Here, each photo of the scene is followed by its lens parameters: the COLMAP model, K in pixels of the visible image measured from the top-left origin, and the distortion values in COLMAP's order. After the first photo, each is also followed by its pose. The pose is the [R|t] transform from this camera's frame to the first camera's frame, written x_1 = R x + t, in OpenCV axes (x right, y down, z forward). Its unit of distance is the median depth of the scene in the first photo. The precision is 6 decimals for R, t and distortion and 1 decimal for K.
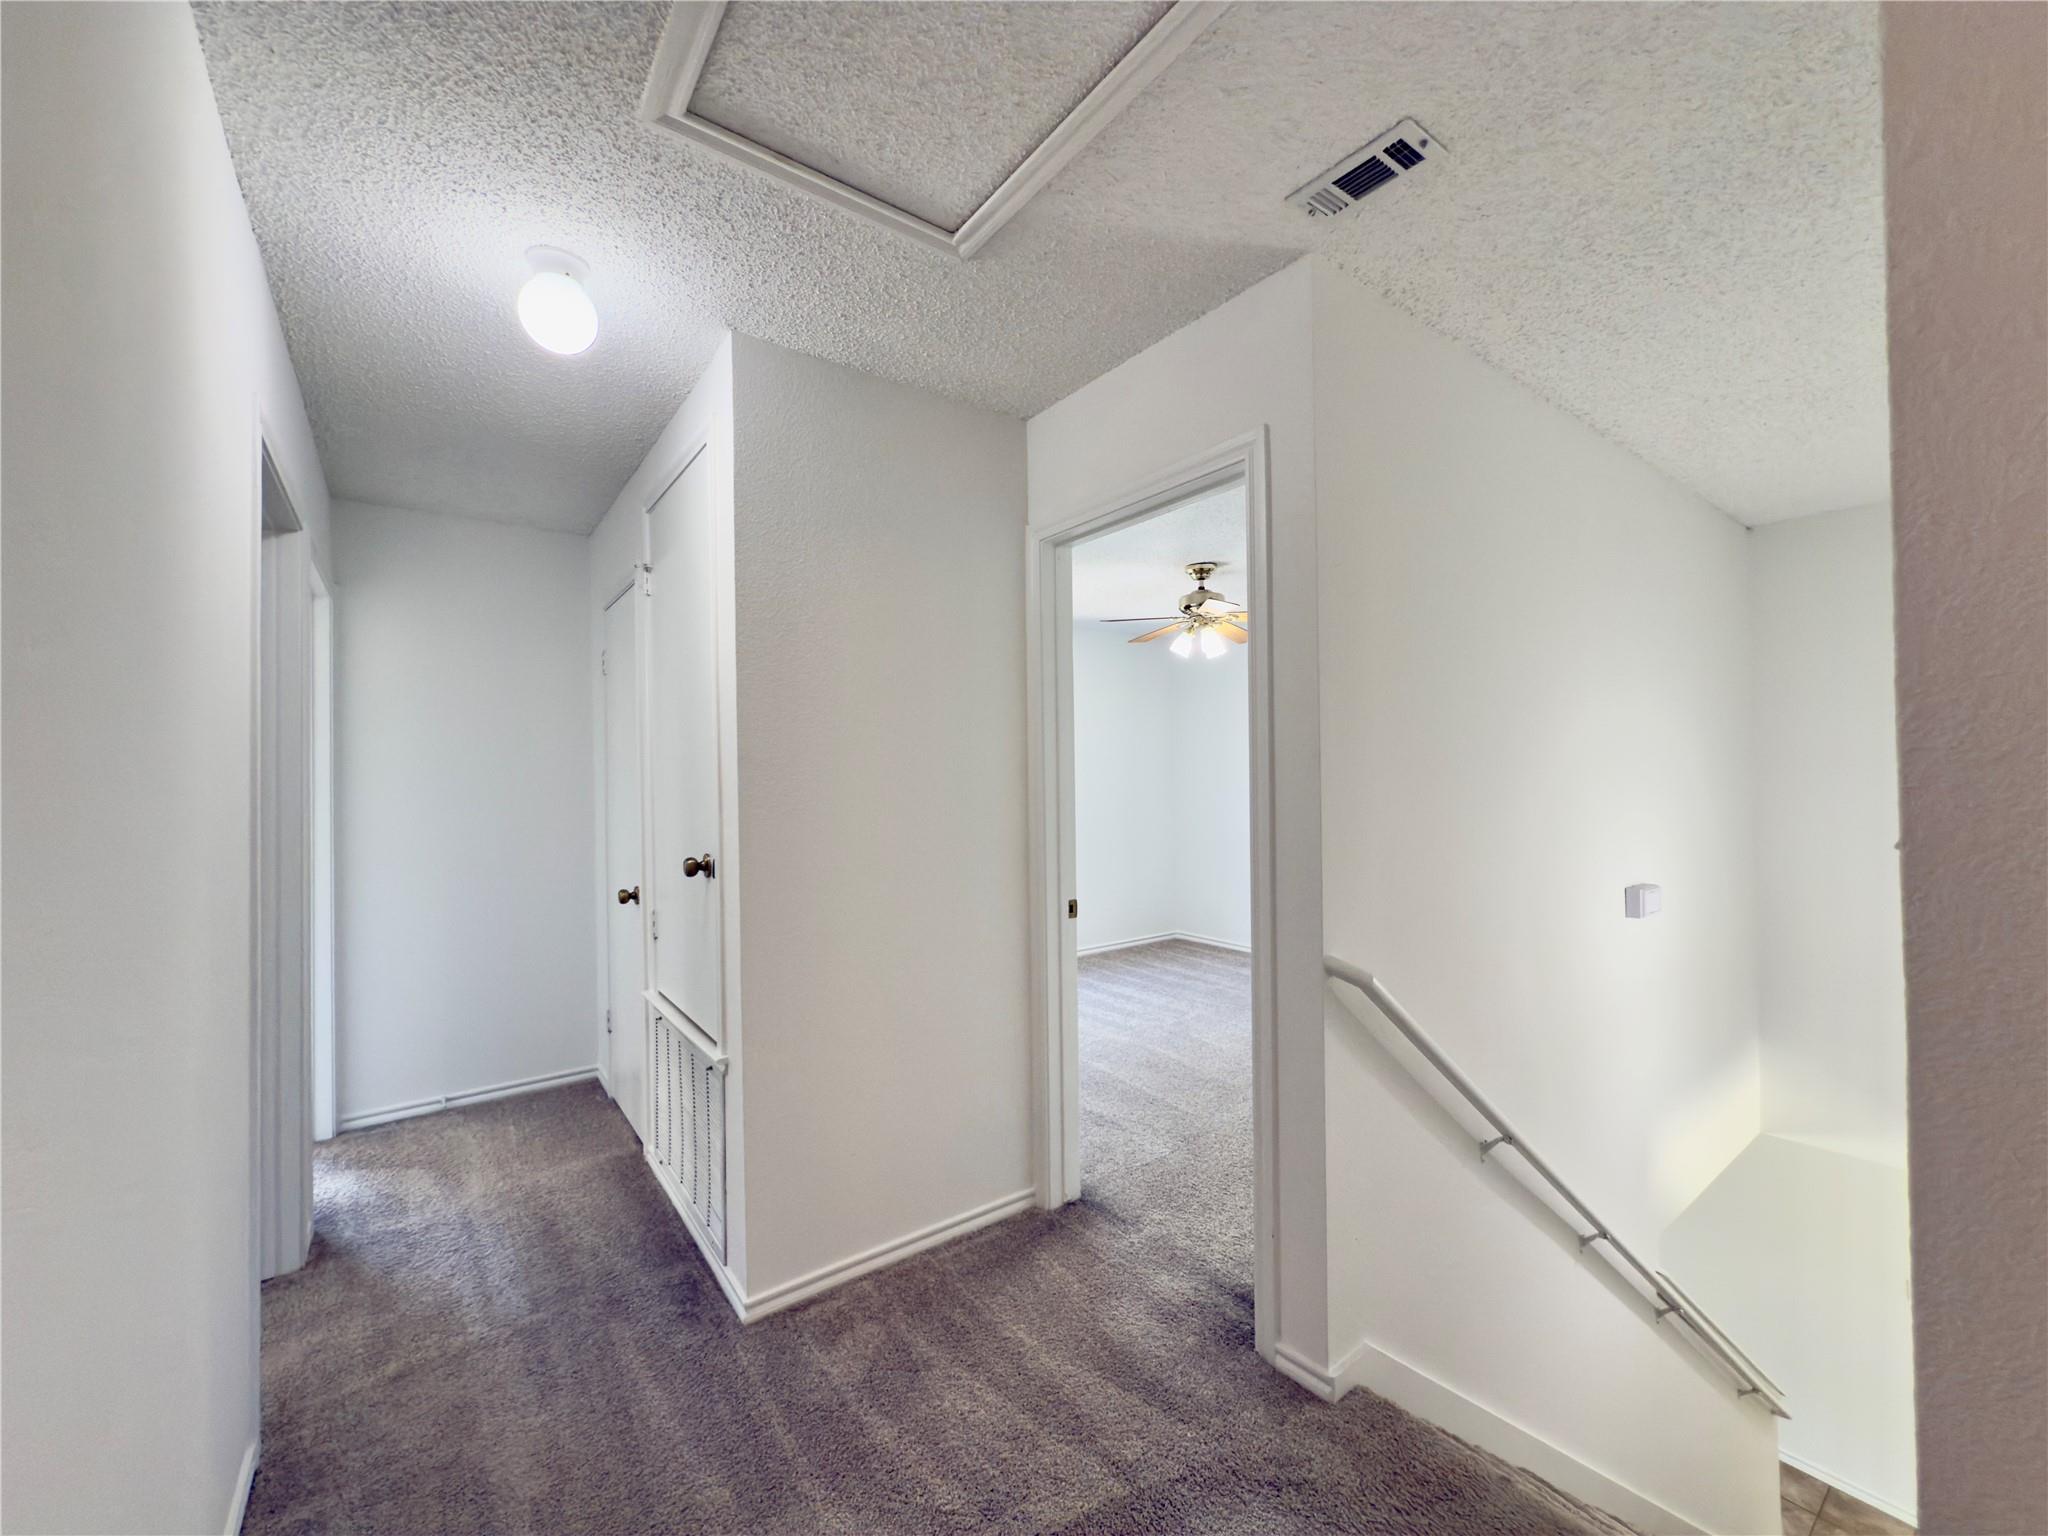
lens RADIAL K [[812.3, 0, 1024.9], [0, 812.3, 767.3], [0, 0, 1]] dist [-0.005962, 0.001882]
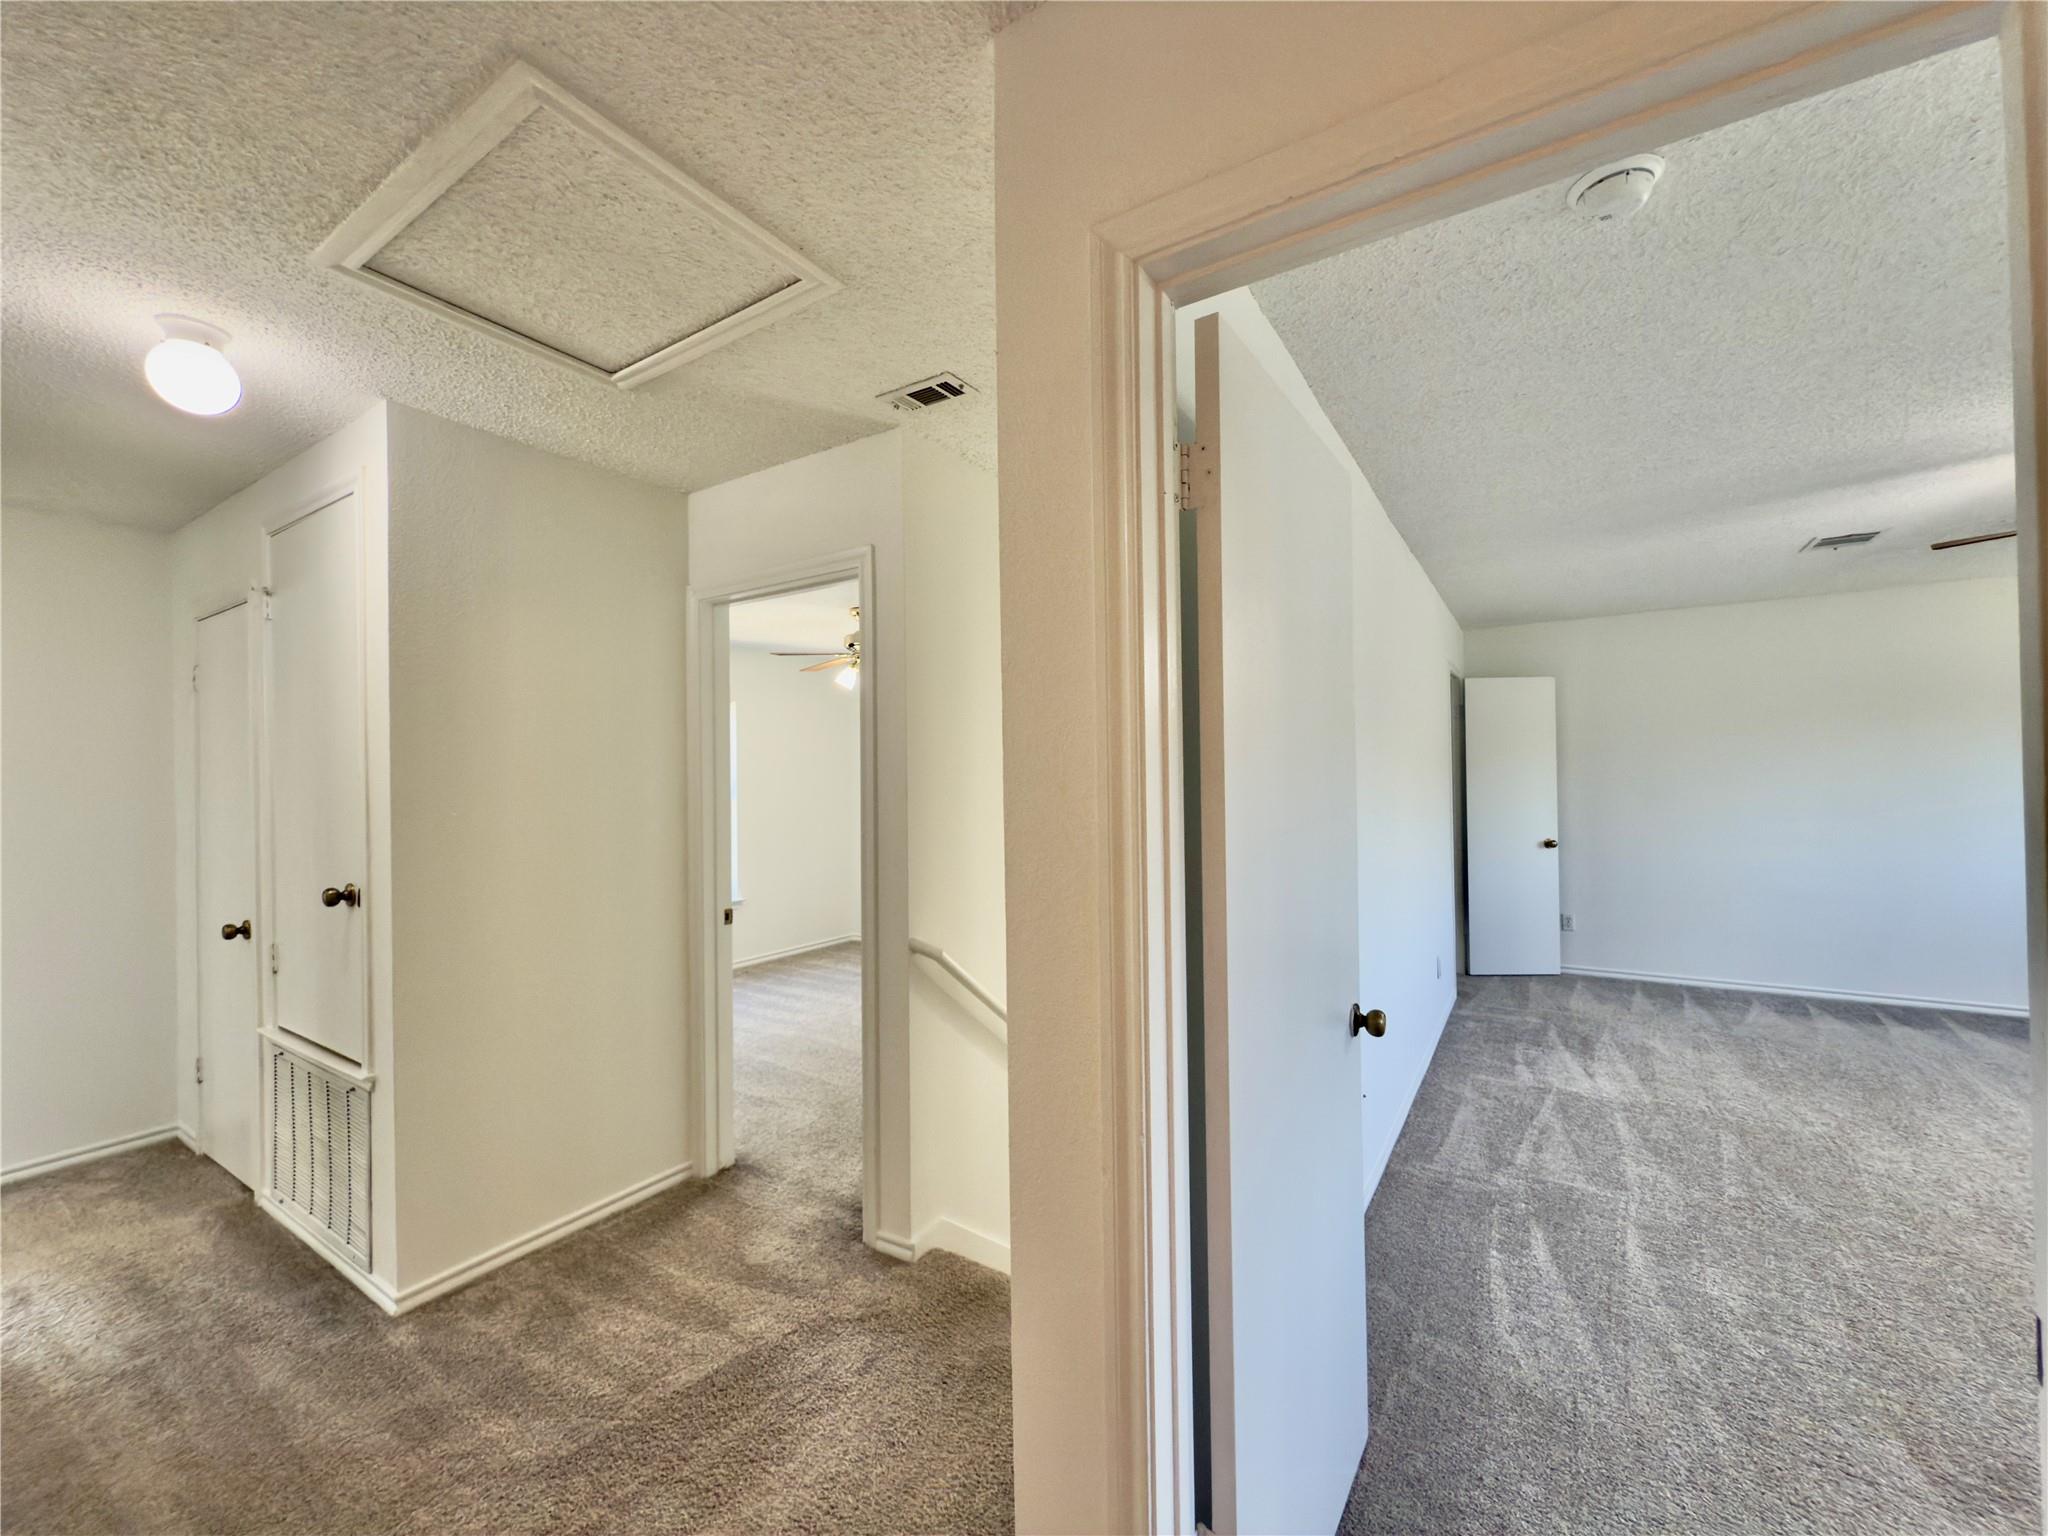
lens RADIAL K [[812.3, 0, 1021.3], [0, 812.3, 768.5], [0, 0, 1]] dist [-0.005962, 0.001882]
pose [[0.935383, 0.005201, 0.353598, 0.049560], [-0.003410, 0.999978, -0.005688, -0.041312], [-0.353620, 0.004115, 0.935380, -0.299012]]
